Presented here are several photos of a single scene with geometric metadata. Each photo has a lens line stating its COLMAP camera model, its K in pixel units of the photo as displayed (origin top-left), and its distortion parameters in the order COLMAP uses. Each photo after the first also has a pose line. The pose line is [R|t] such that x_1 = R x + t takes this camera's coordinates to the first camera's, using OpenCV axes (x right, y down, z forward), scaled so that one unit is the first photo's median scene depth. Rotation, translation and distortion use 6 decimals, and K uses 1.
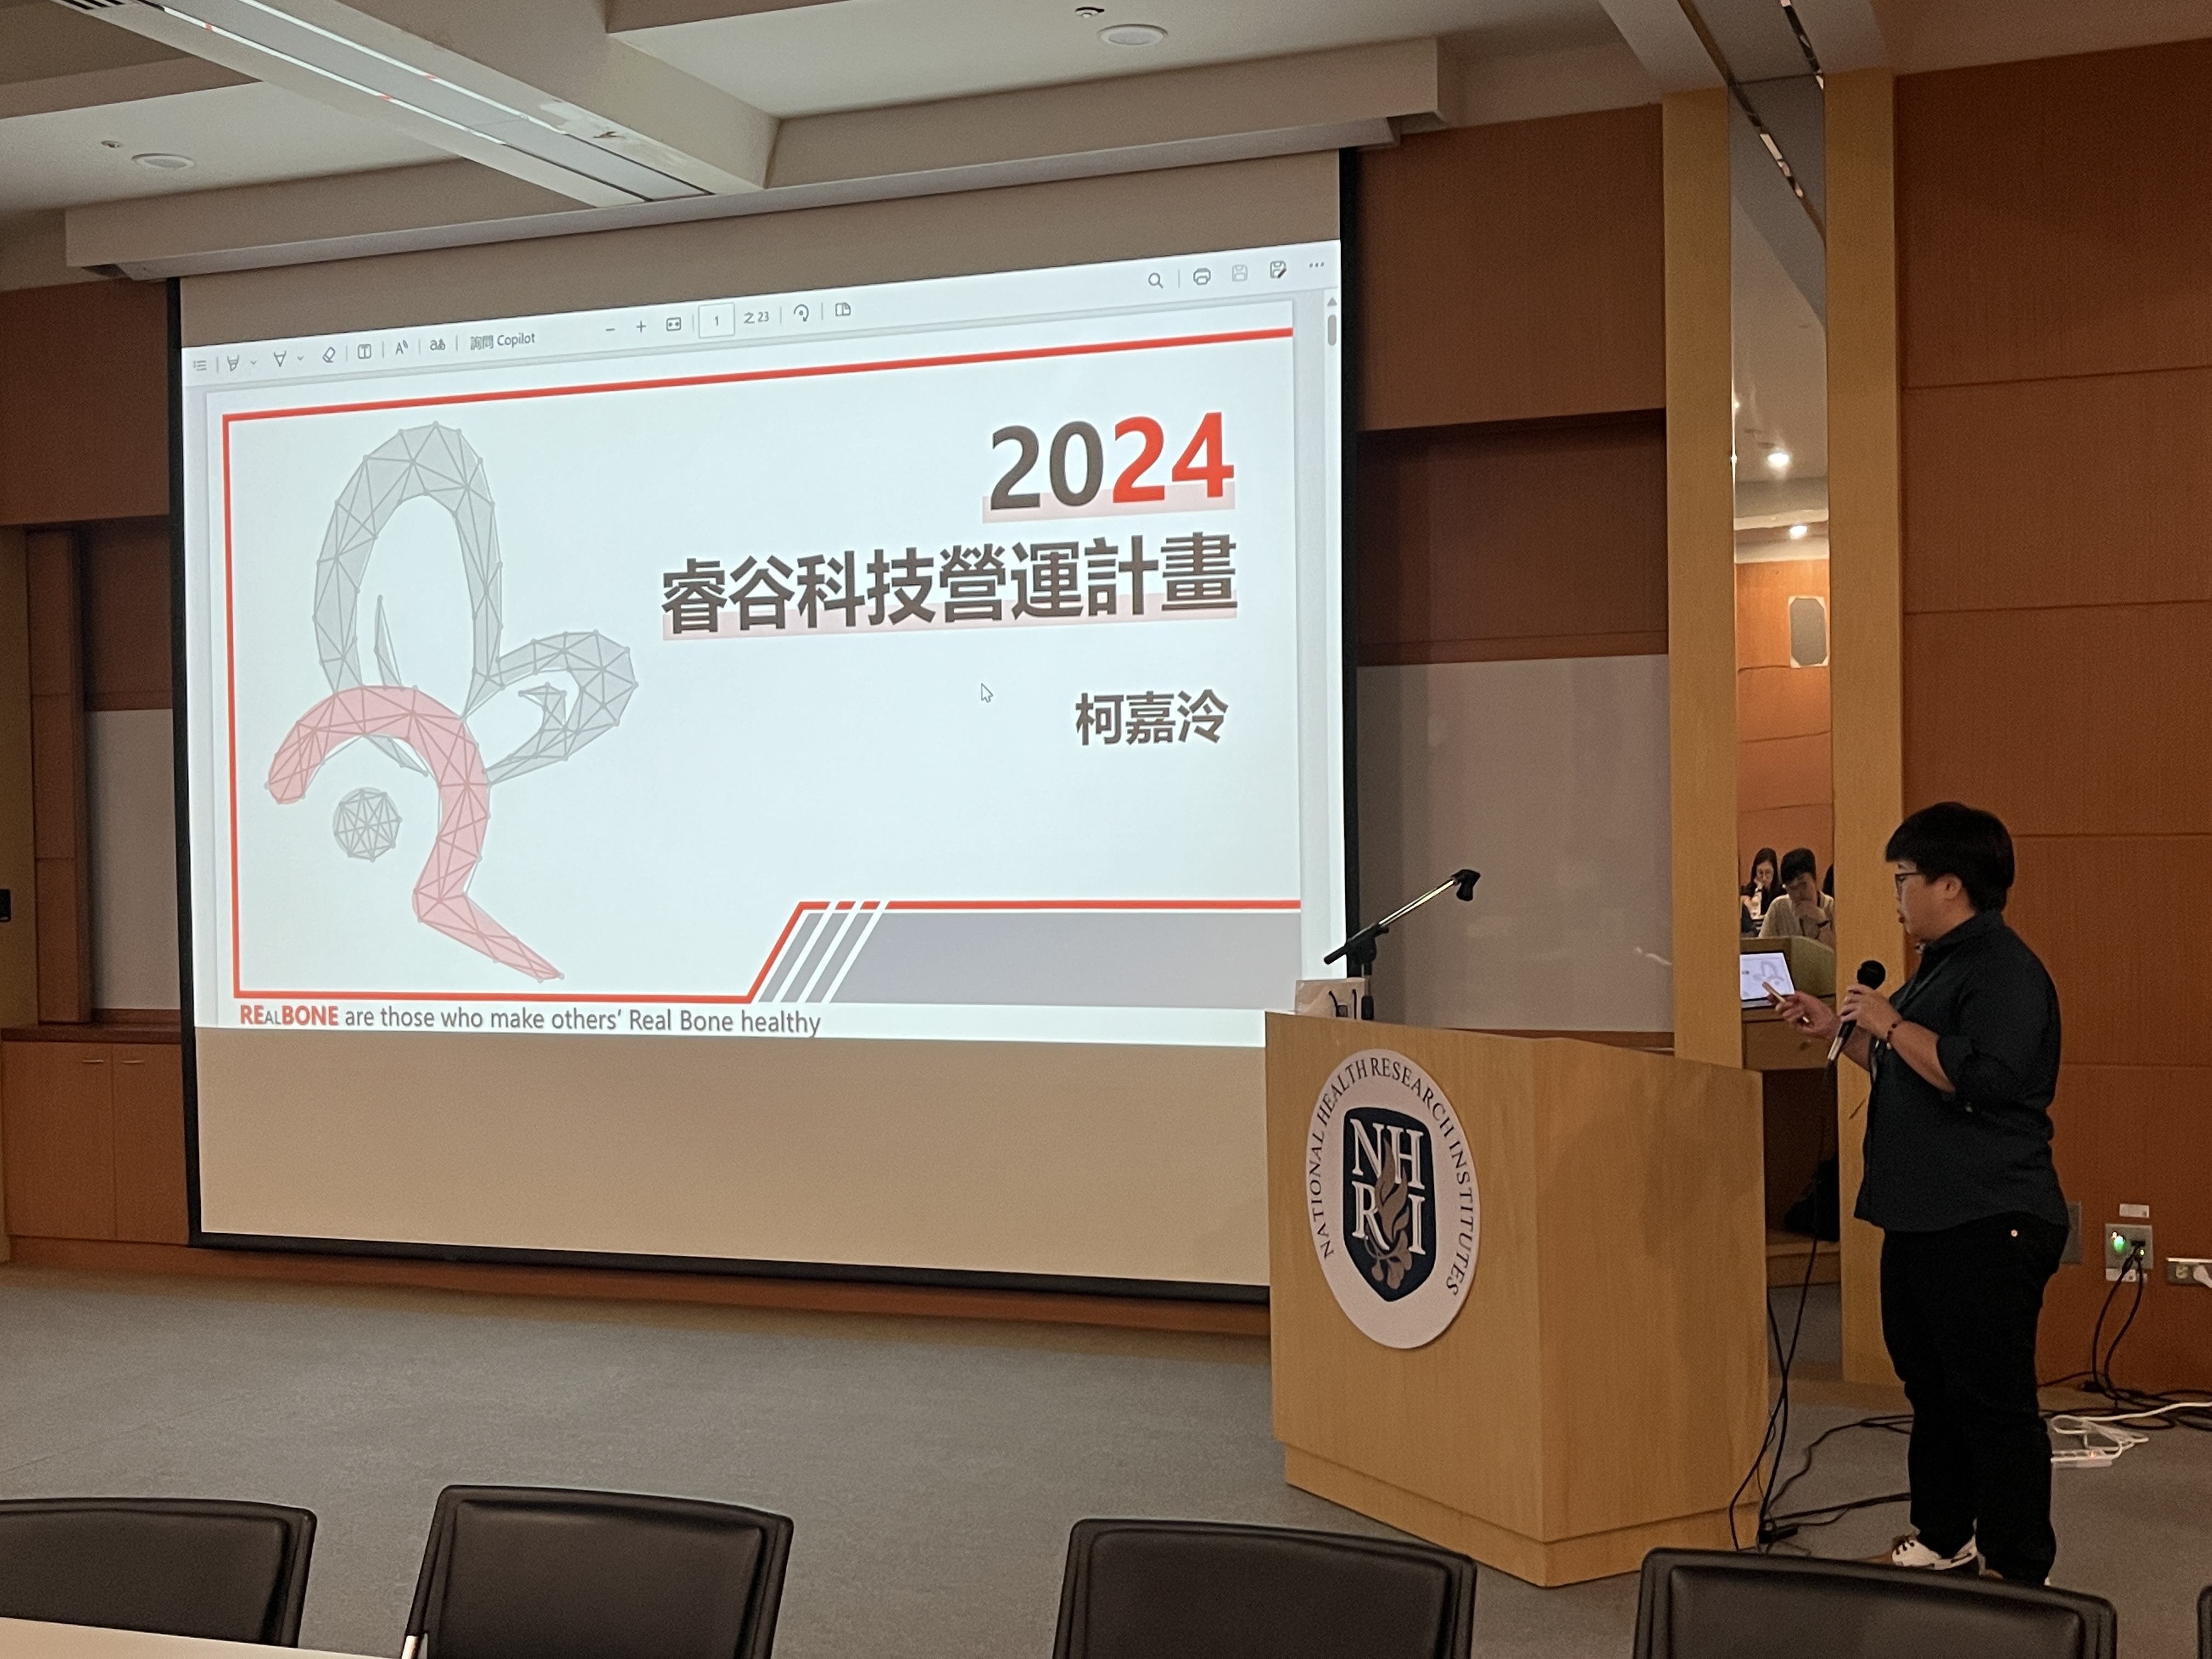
lens RADIAL K [[2595.8, 0, 1097.0], [0, 2595.8, 839.8], [0, 0, 1]] dist [0.021746, 0.000000]
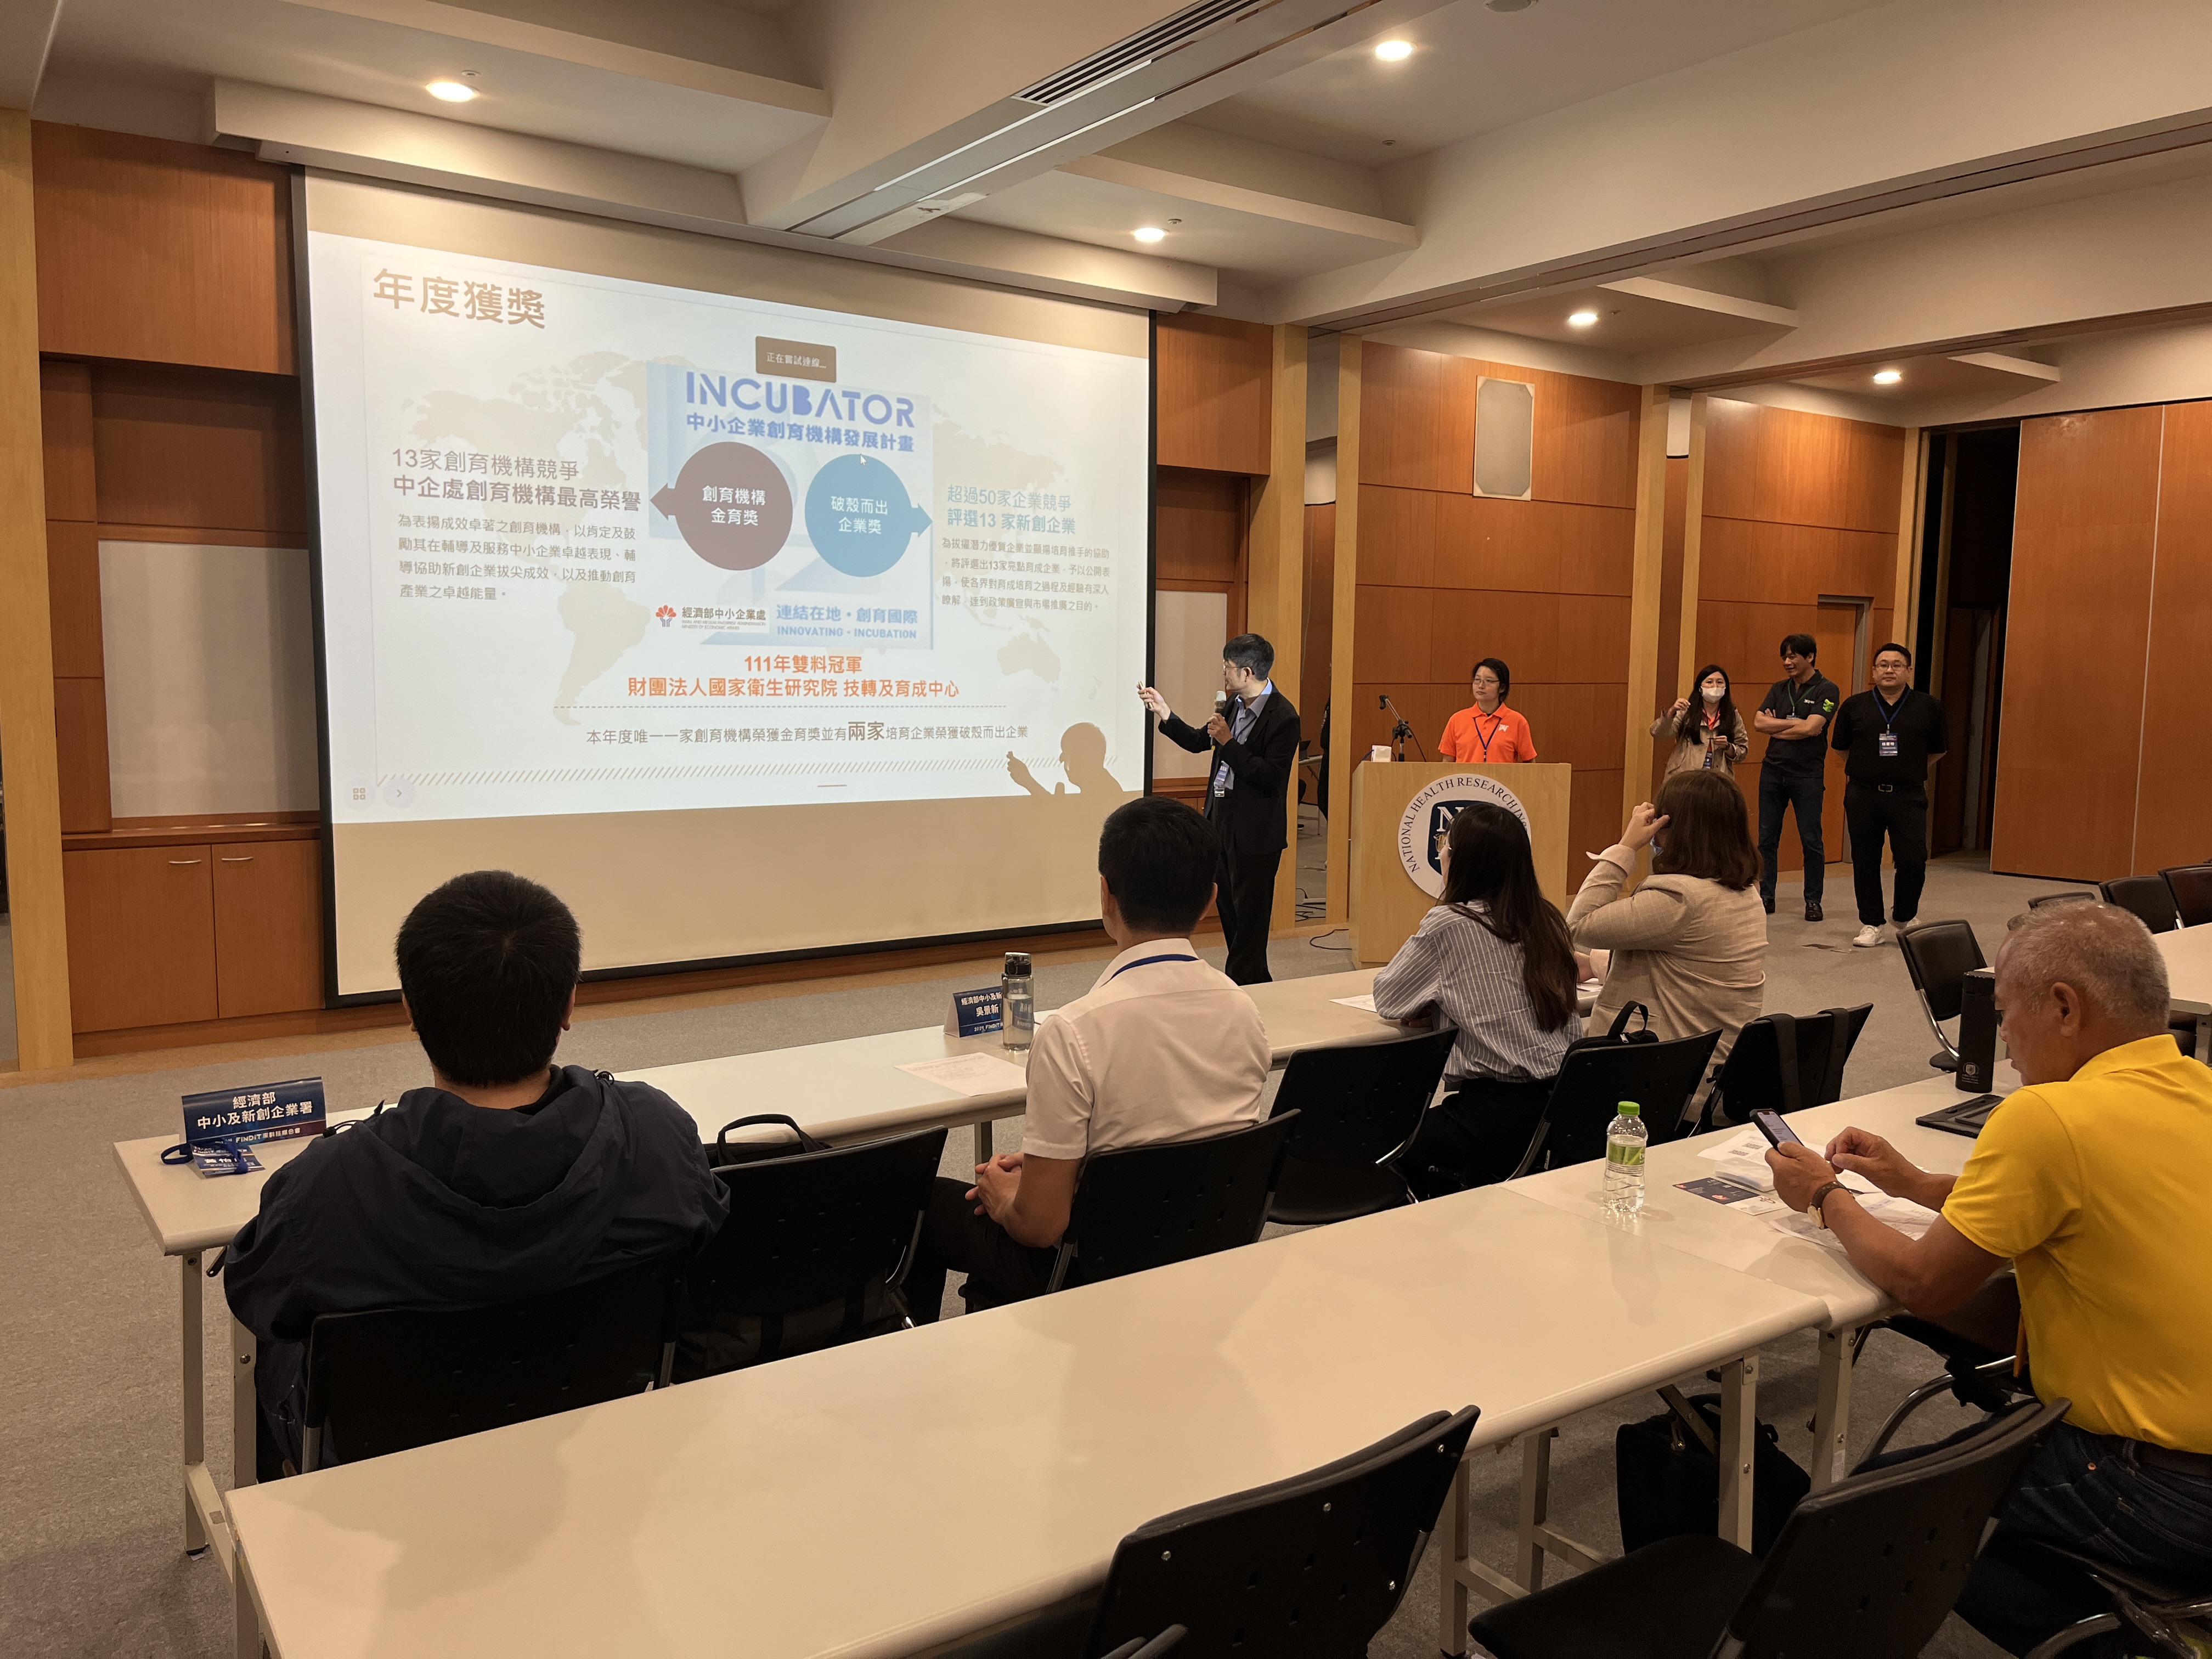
lens RADIAL K [[1680.2, 0, 1105.7], [0, 1680.2, 833.3], [0, 0, 1]] dist [0.003755, 0.003958]
pose [[0.544763, -0.057459, 0.836619, -1.015796], [-0.008382, 0.997227, 0.073947, 0.021431], [-0.838548, -0.047296, 0.542771, 0.369293]]
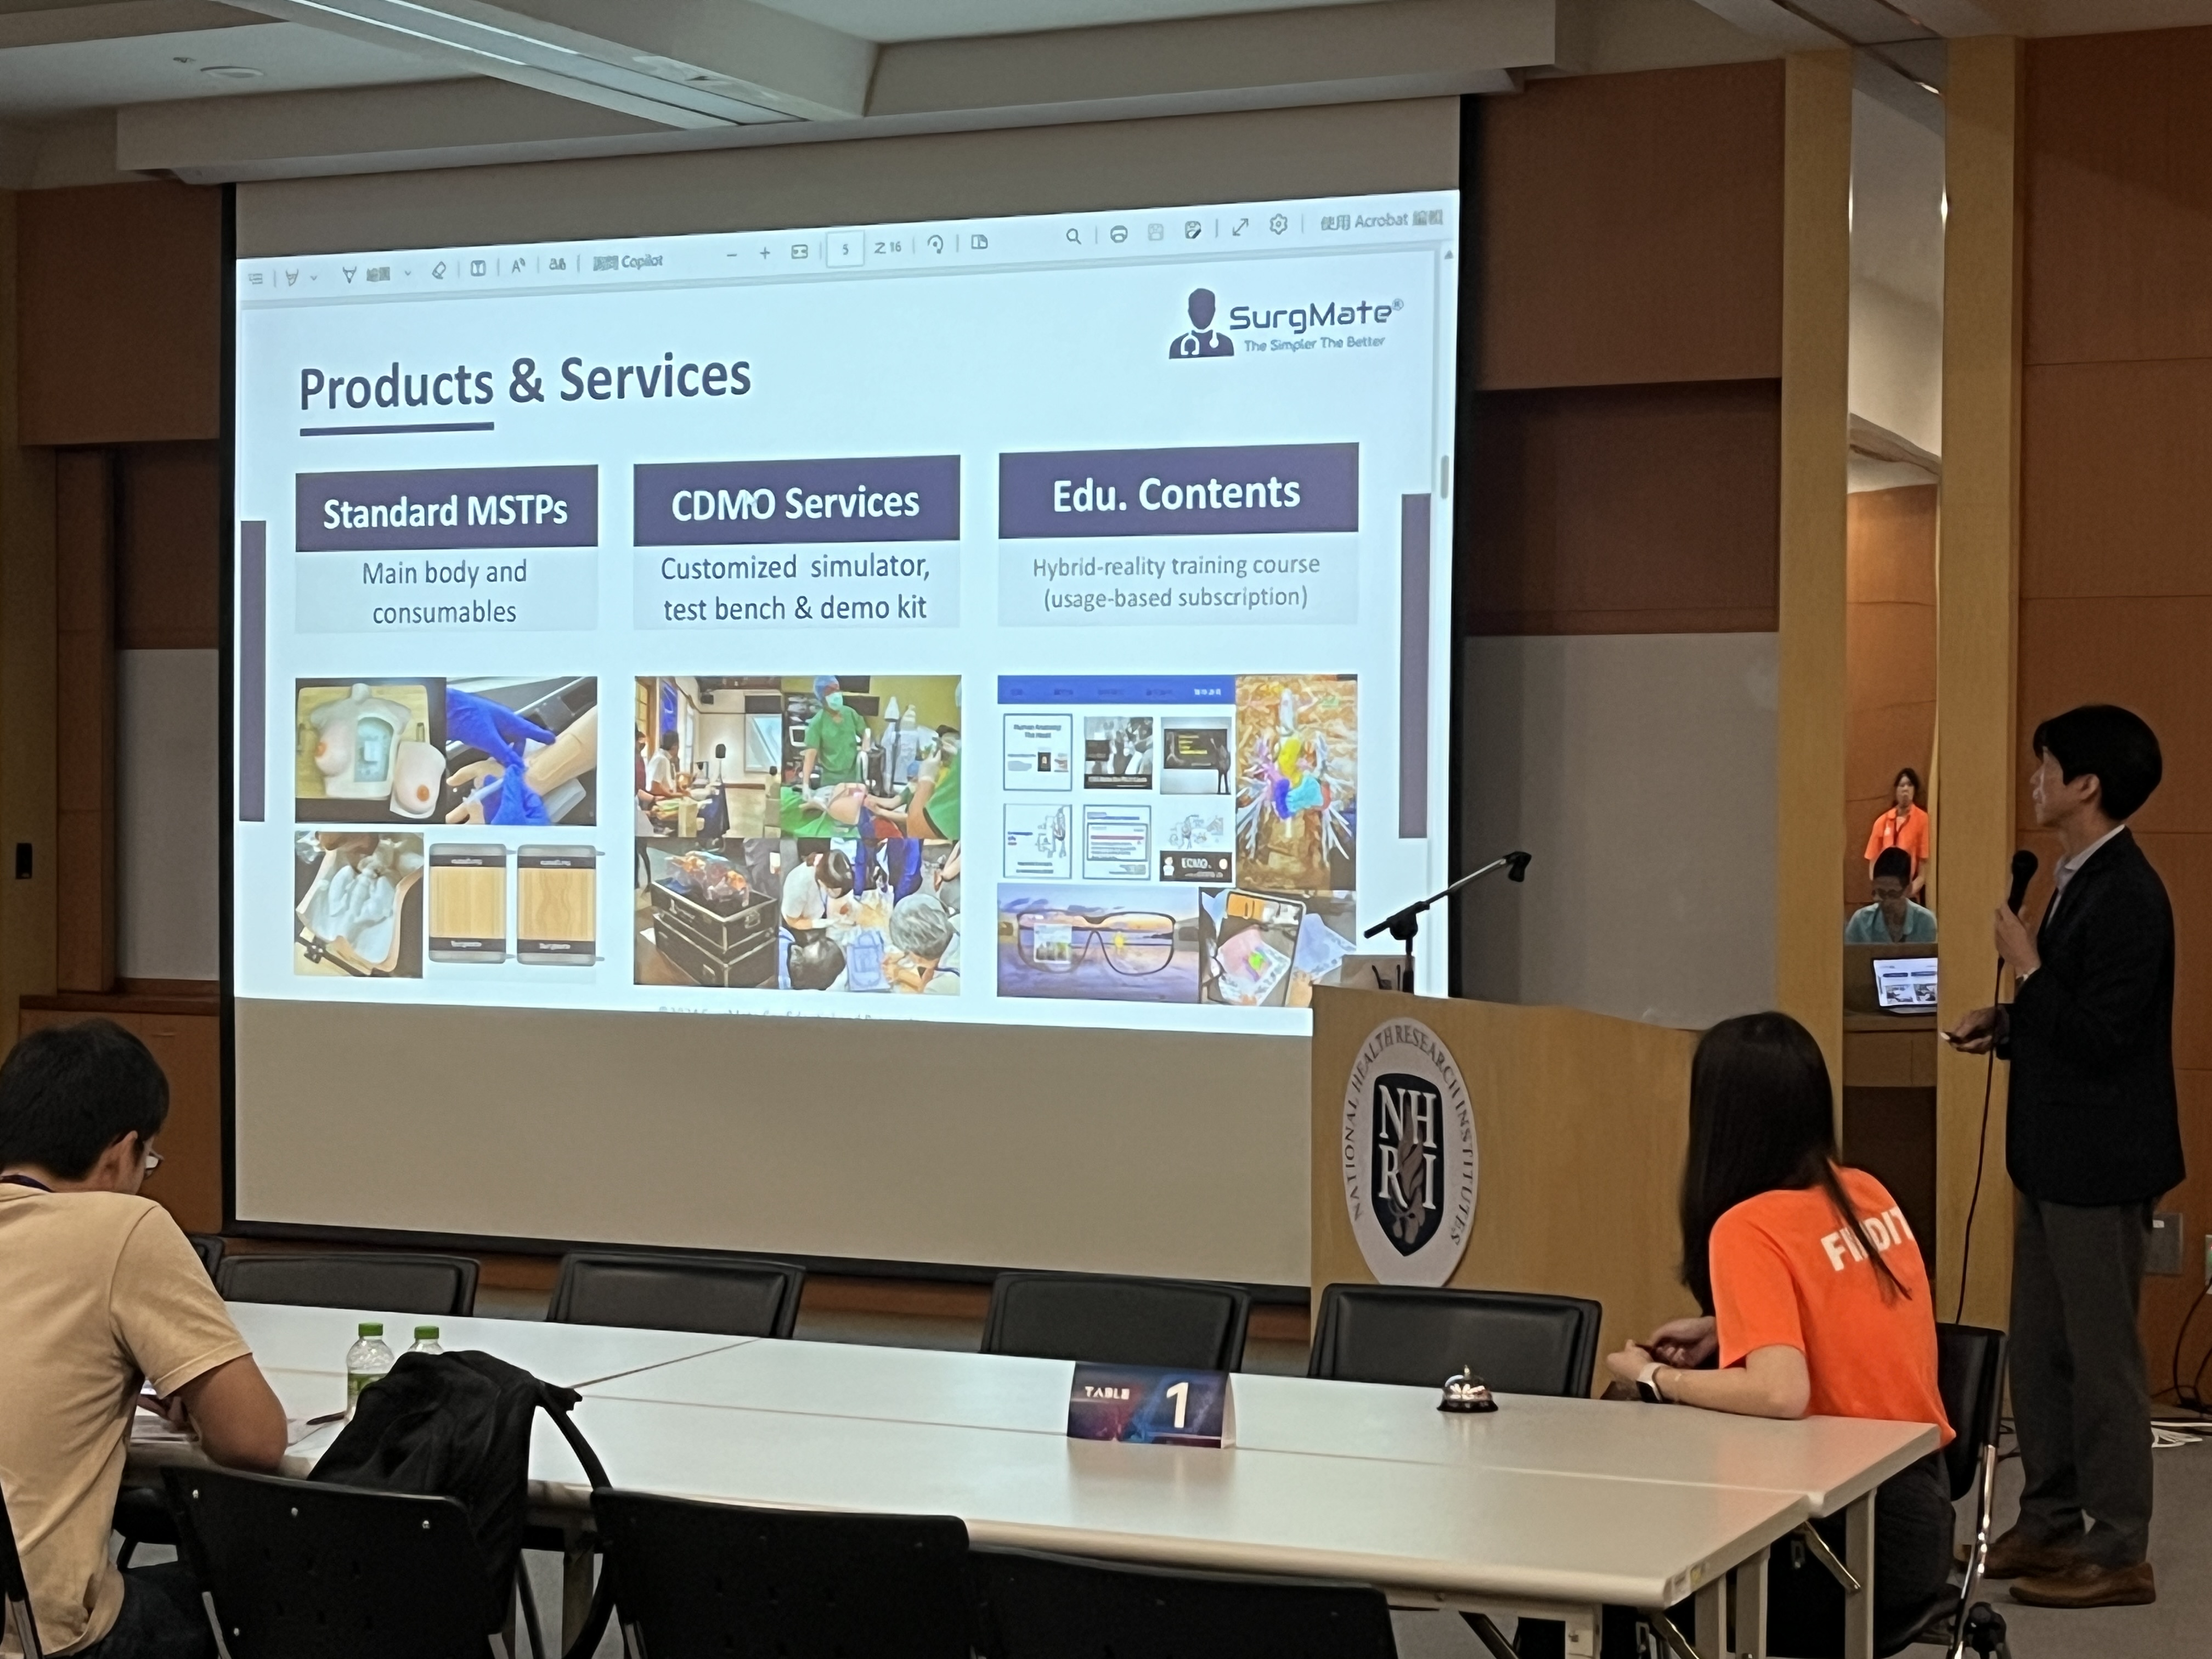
lens RADIAL K [[4045.8, 0, 1115.6], [0, 4045.8, 835.3], [0, 0, 1]] dist [0.030857, 0.000000]
pose [[0.996751, 0.023386, -0.077079, 0.092933], [-0.023162, 0.999725, 0.003795, 0.002481], [0.077147, -0.001998, 0.997018, -0.513368]]
